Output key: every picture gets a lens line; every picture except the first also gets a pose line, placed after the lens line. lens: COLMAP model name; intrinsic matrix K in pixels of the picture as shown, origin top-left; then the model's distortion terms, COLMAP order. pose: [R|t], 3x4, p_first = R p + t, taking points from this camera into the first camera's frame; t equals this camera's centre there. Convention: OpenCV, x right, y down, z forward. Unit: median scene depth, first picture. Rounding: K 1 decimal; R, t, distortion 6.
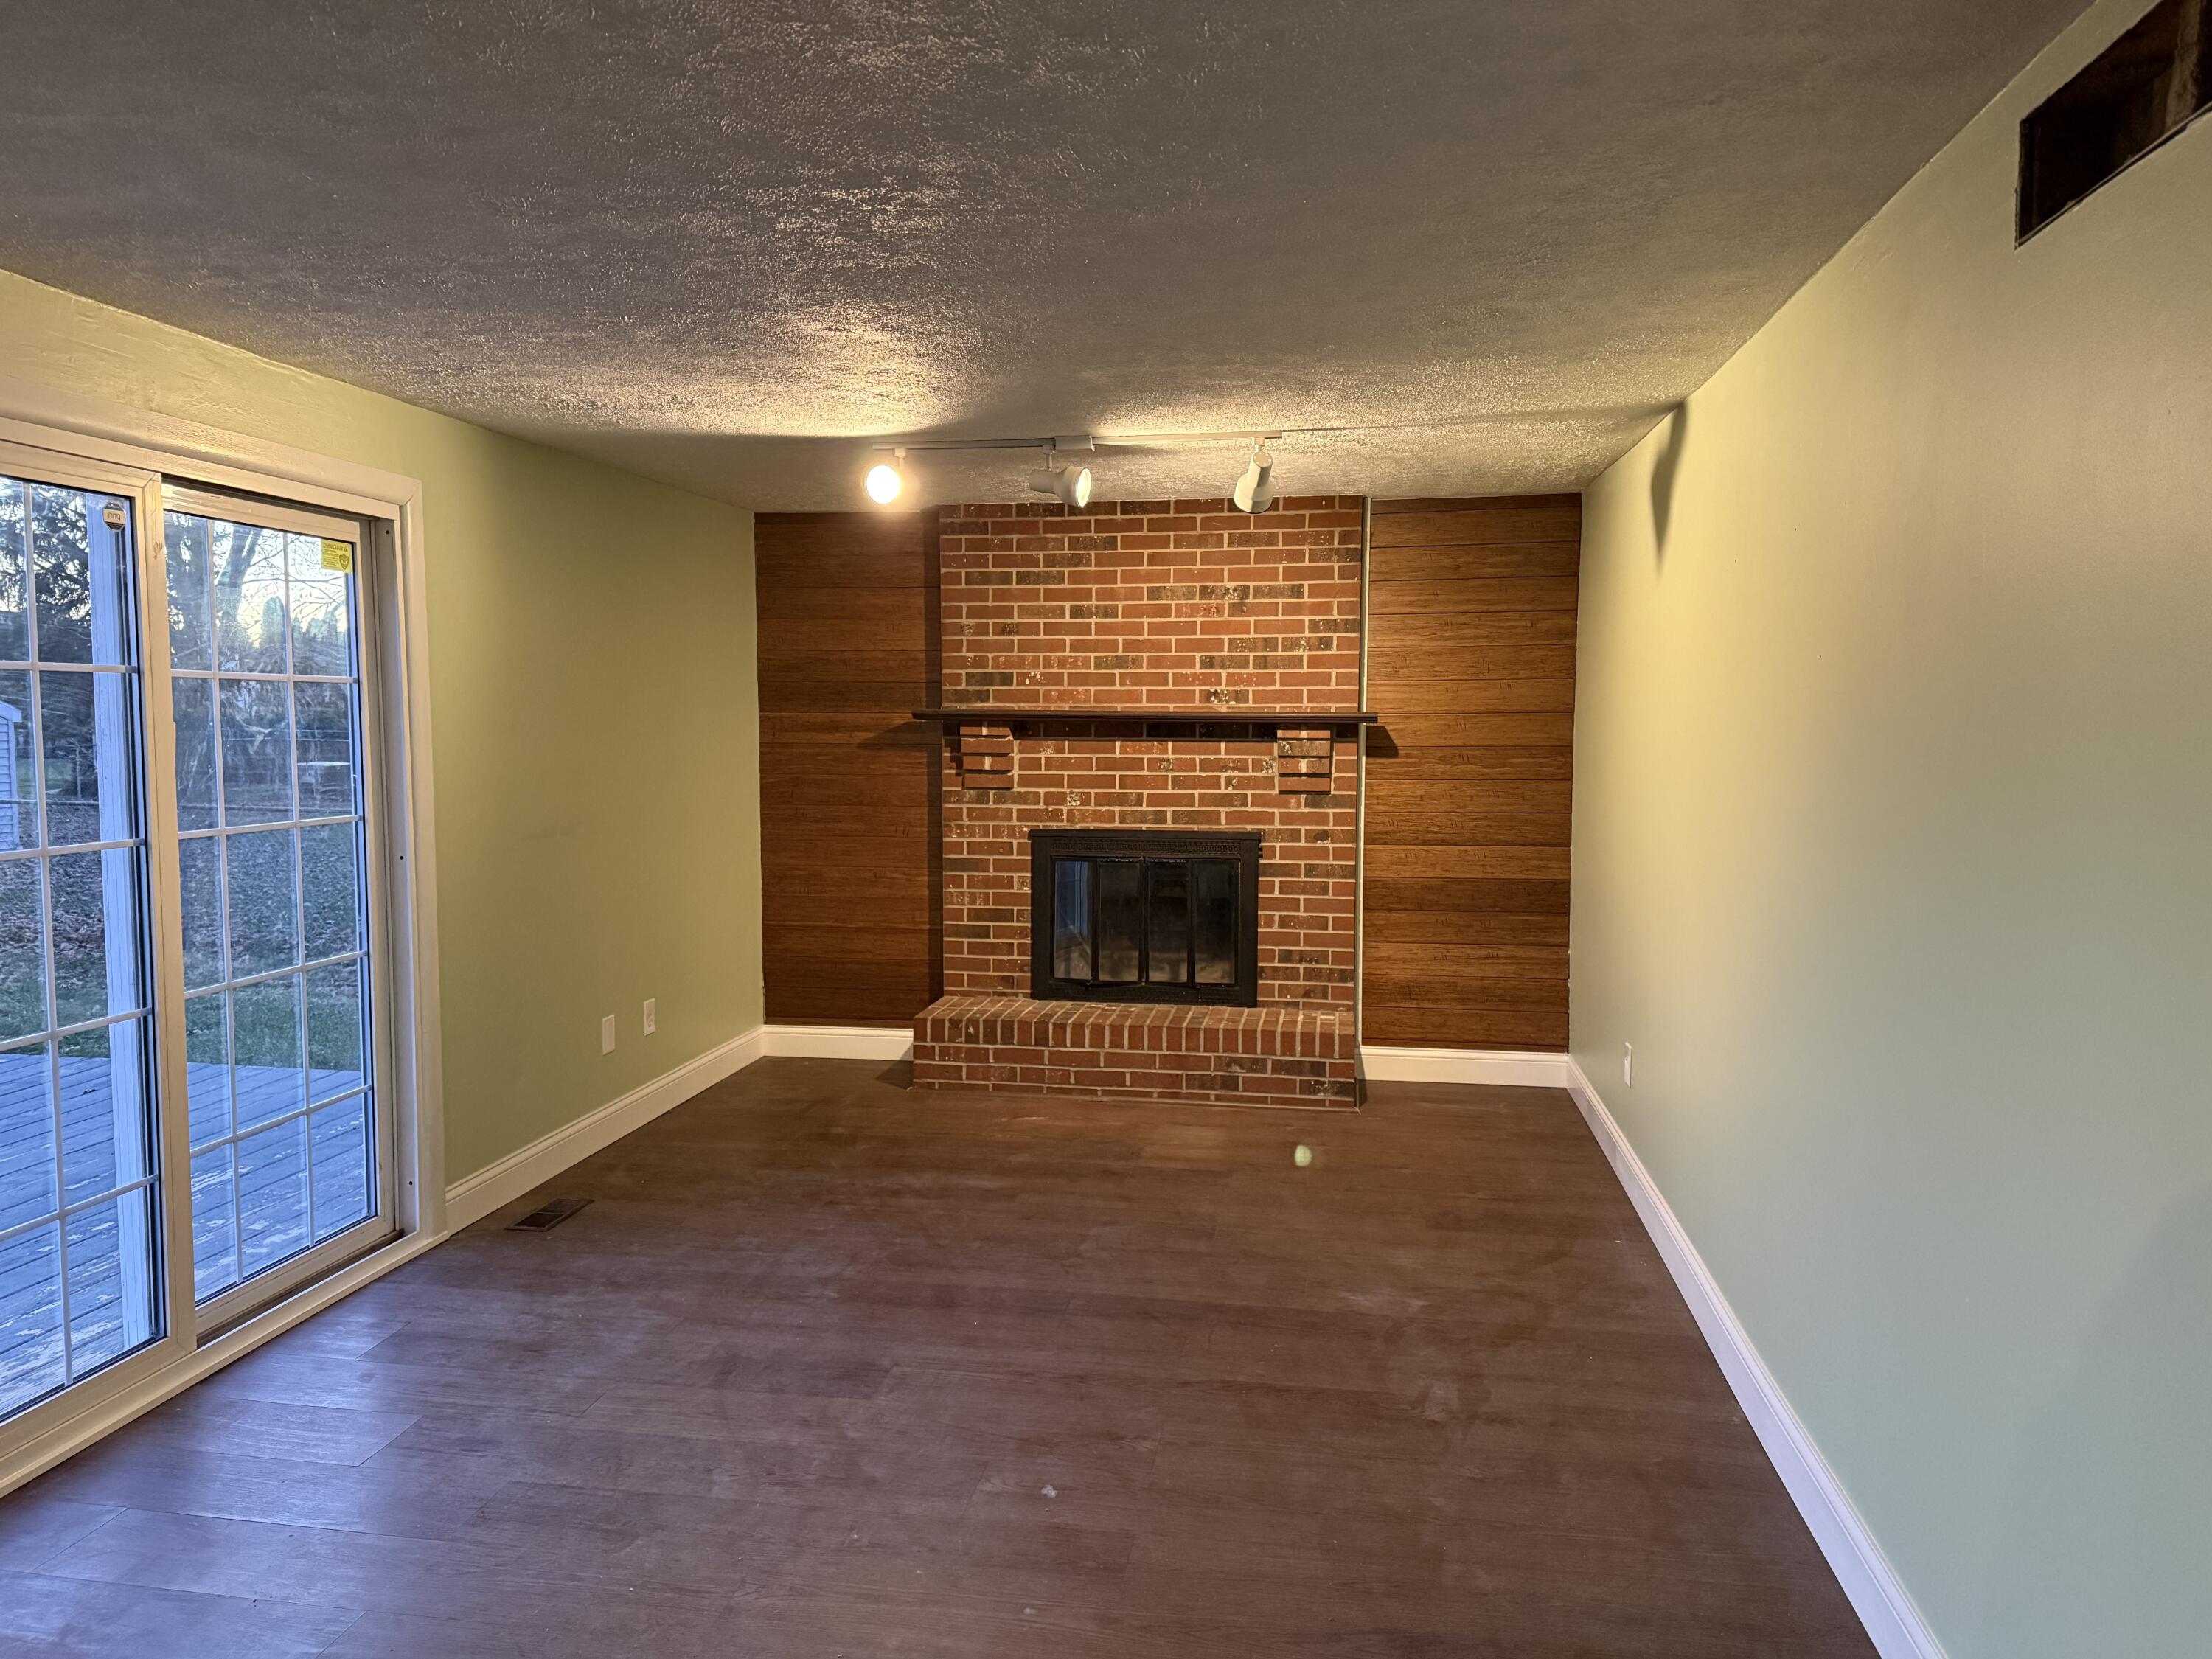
lens RADIAL K [[1543.2, 0, 1096.6], [0, 1543.2, 825.2], [0, 0, 1]] dist [0.072193, -0.091064]
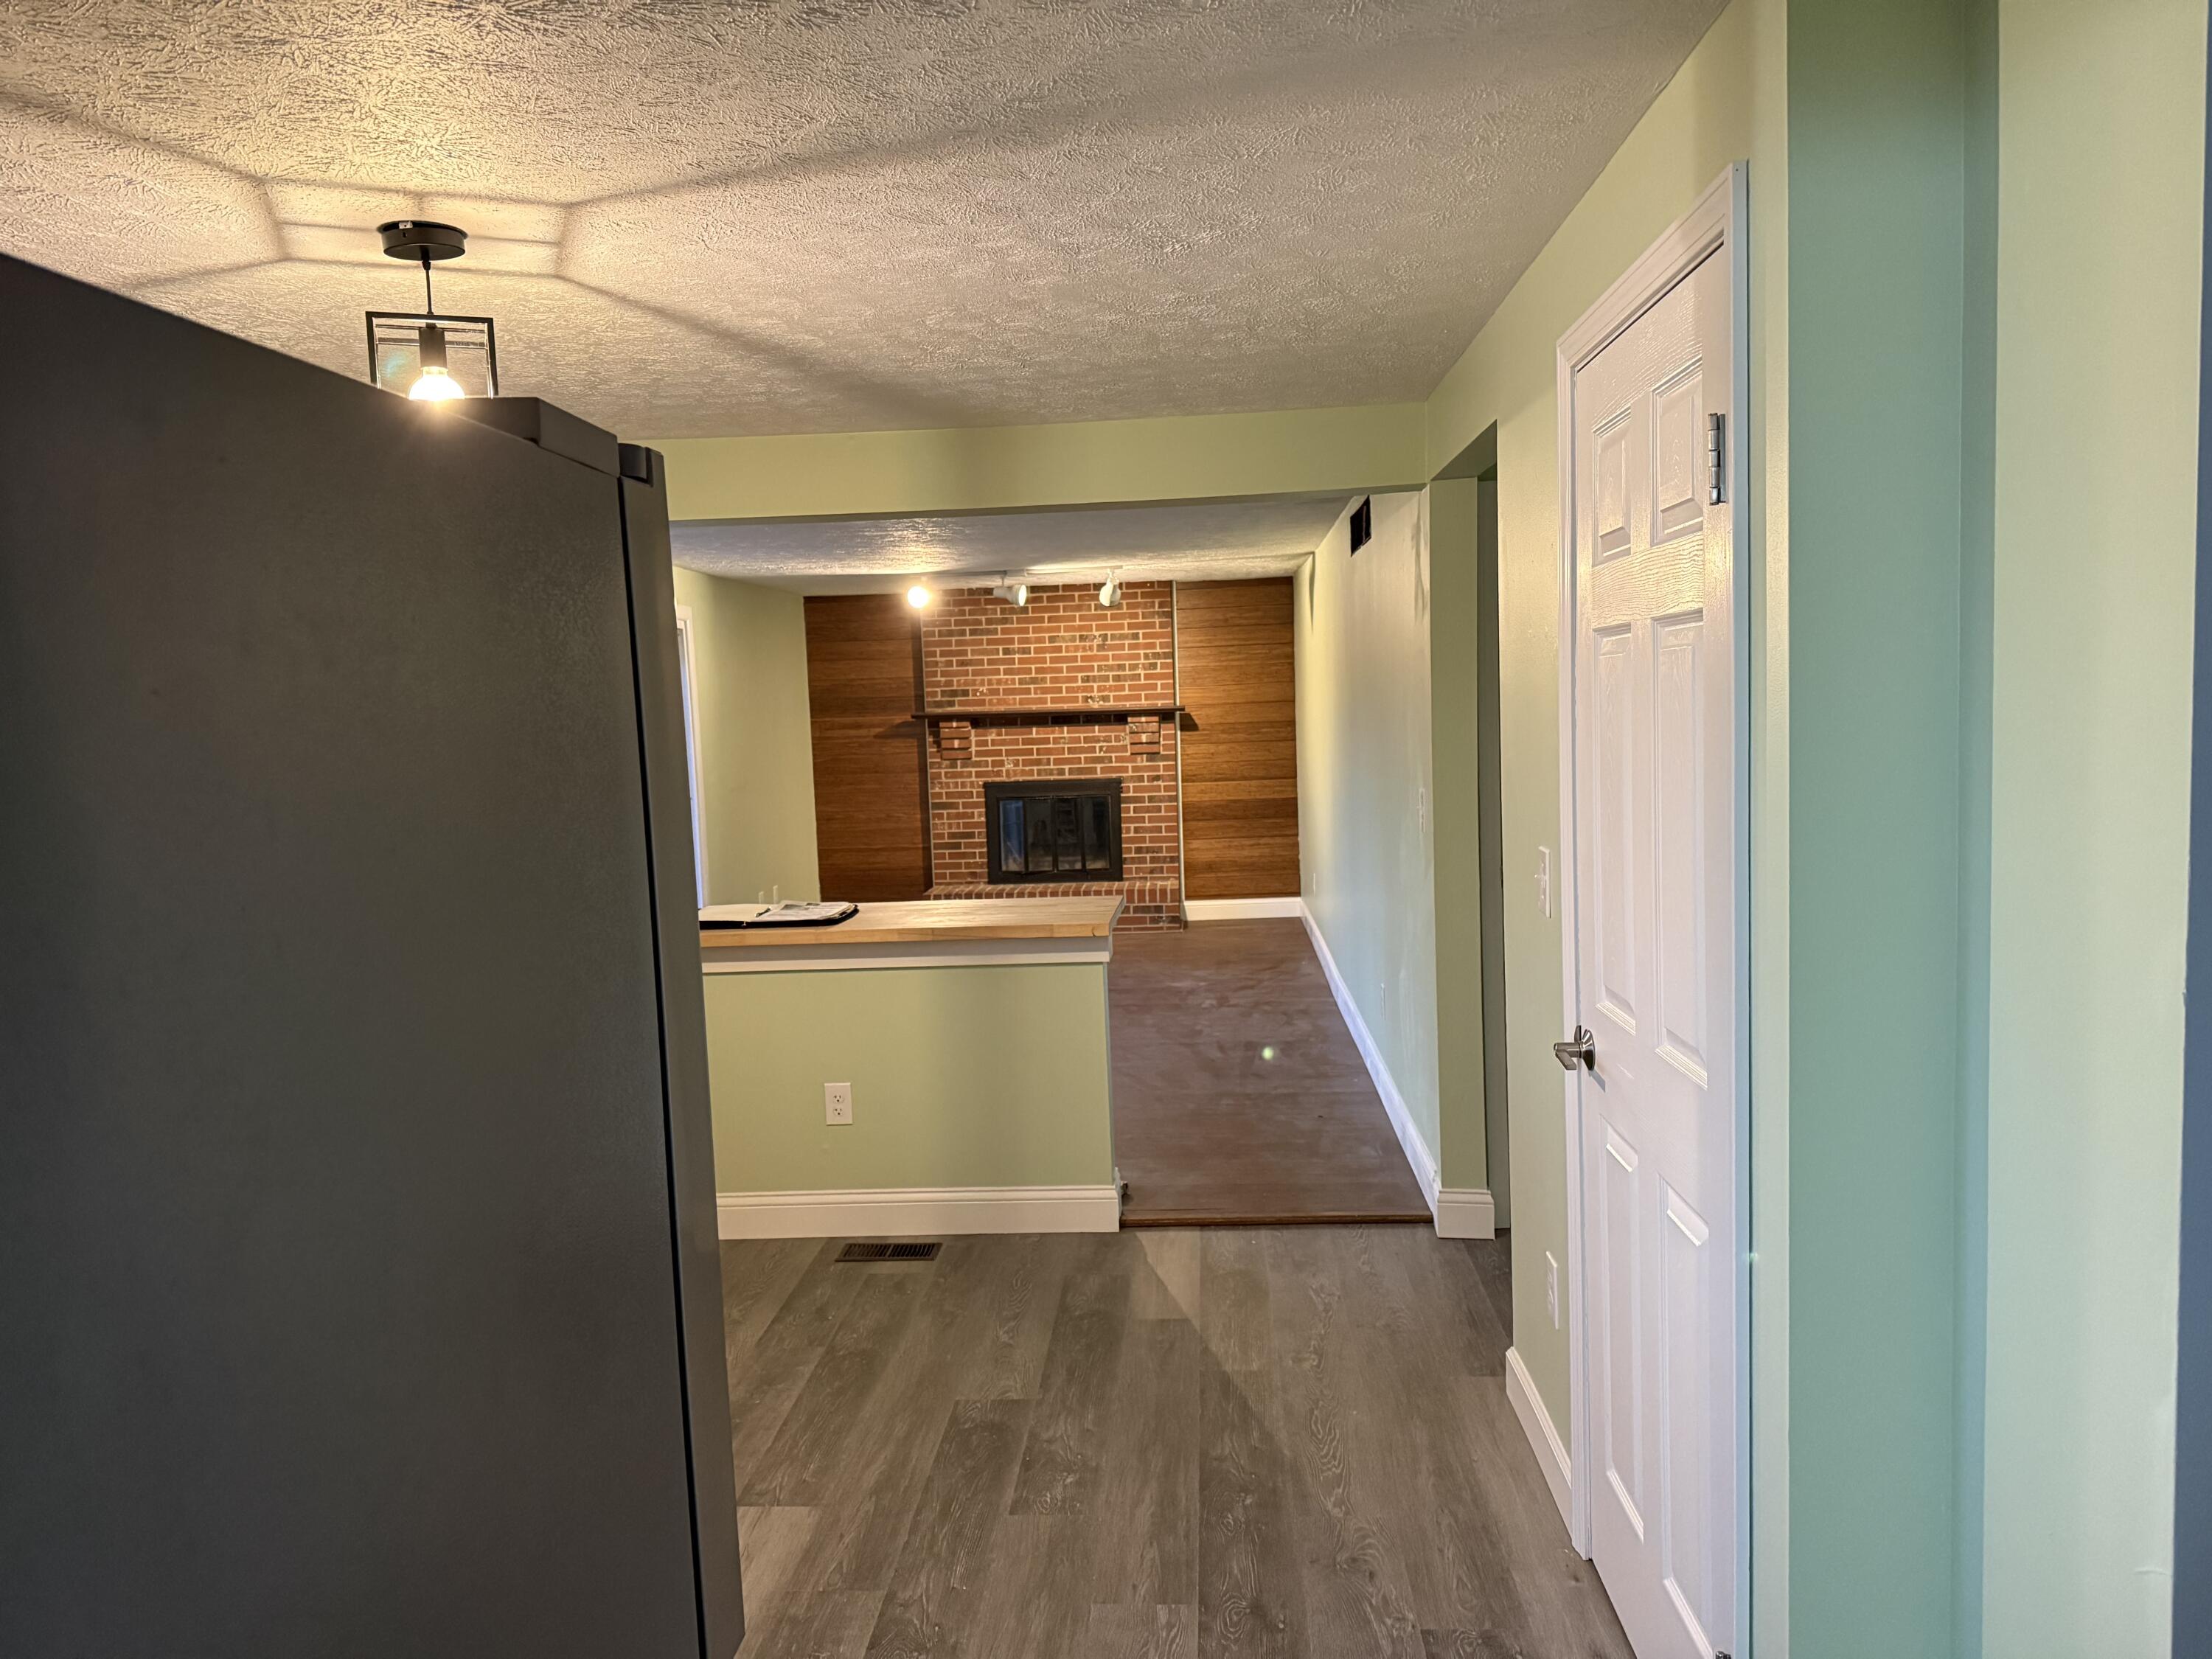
lens RADIAL K [[1543.2, 0, 1108.5], [0, 1543.2, 832.5], [0, 0, 1]] dist [0.072193, -0.091064]
pose [[0.994239, -0.044869, 0.097341, -0.075334], [0.043680, 0.998943, 0.014311, 0.039538], [-0.097880, -0.009977, 0.995148, -0.689488]]
